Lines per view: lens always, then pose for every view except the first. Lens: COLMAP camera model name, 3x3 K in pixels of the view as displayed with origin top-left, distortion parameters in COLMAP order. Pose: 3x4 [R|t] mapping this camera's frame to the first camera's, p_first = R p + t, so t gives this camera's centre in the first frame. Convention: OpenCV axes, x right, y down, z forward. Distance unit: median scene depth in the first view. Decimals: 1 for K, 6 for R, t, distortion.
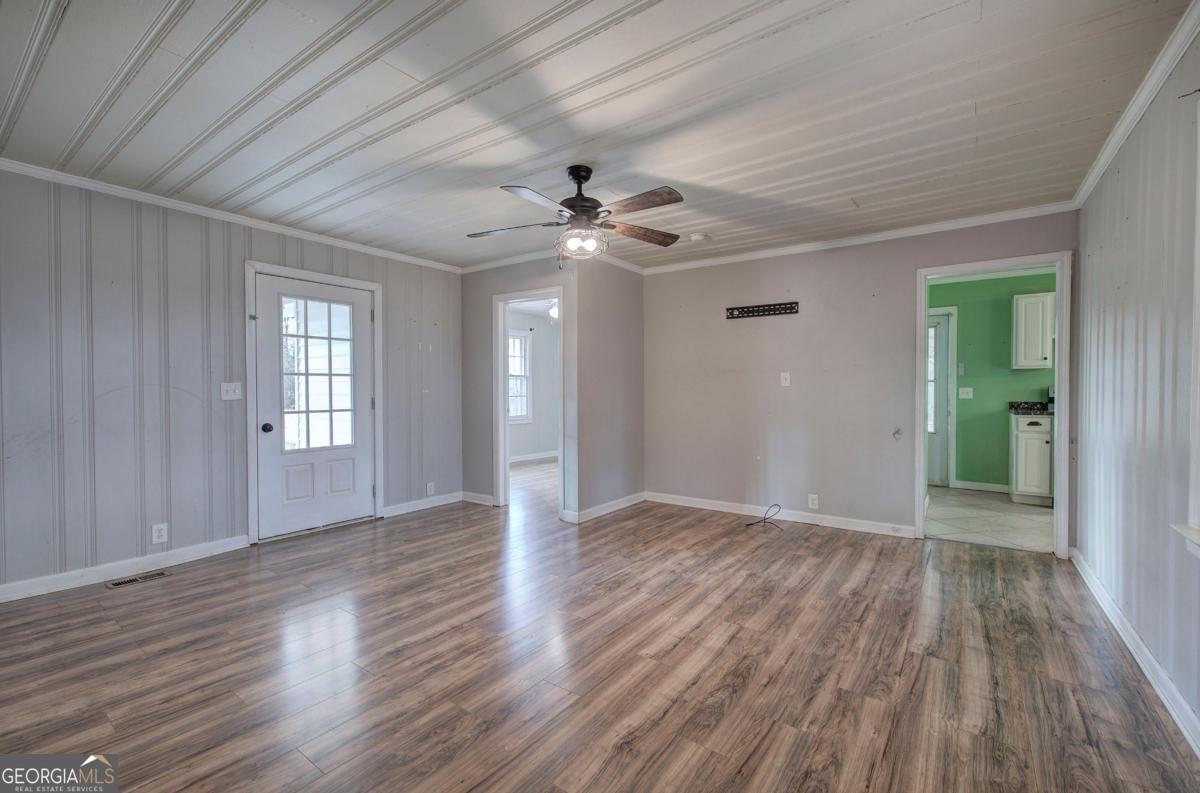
lens RADIAL K [[507.2, 0, 602.4], [0, 507.2, 393.6], [0, 0, 1]] dist [-0.004781, -0.000647]
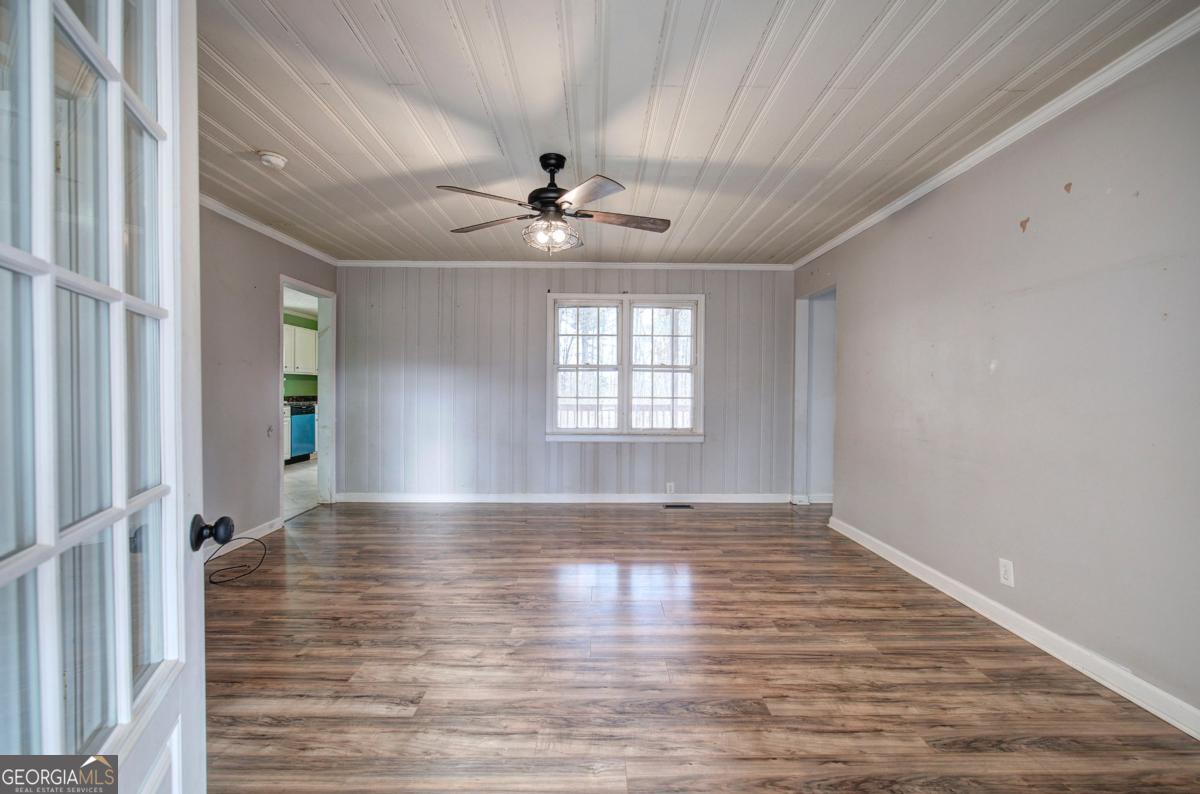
lens RADIAL K [[506.0, 0, 602.7], [0, 506.0, 394.4], [0, 0, 1]] dist [-0.002889, 0.000115]
pose [[-0.594093, -0.011471, 0.804315, -0.954982], [0.003859, 0.999846, 0.017110, -0.012391], [-0.804387, 0.013268, -0.593957, 1.633997]]
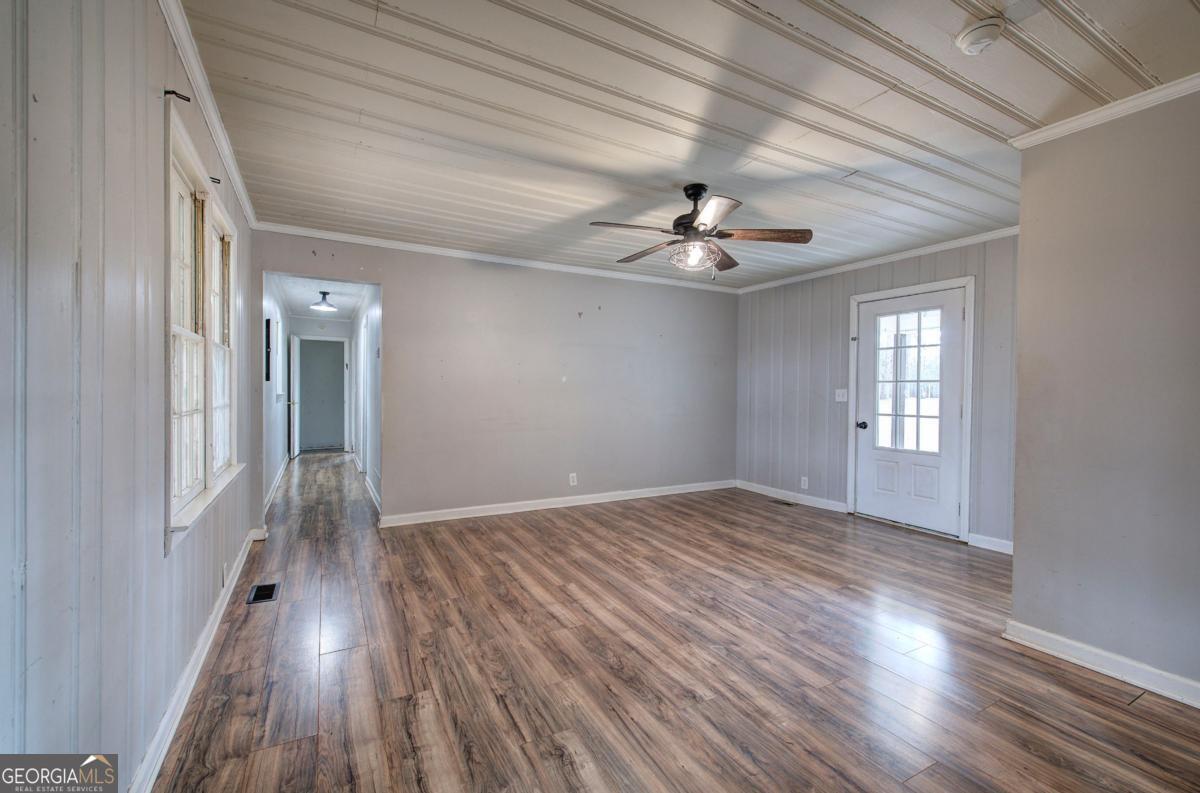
lens RADIAL K [[507.2, 0, 602.4], [0, 507.2, 393.6], [0, 0, 1]] dist [-0.004781, -0.000647]
pose [[-0.429525, 0.002820, -0.903051, 1.093379], [-0.019556, 0.999732, 0.012423, -0.019756], [0.902843, 0.022996, -0.429355, 1.408311]]
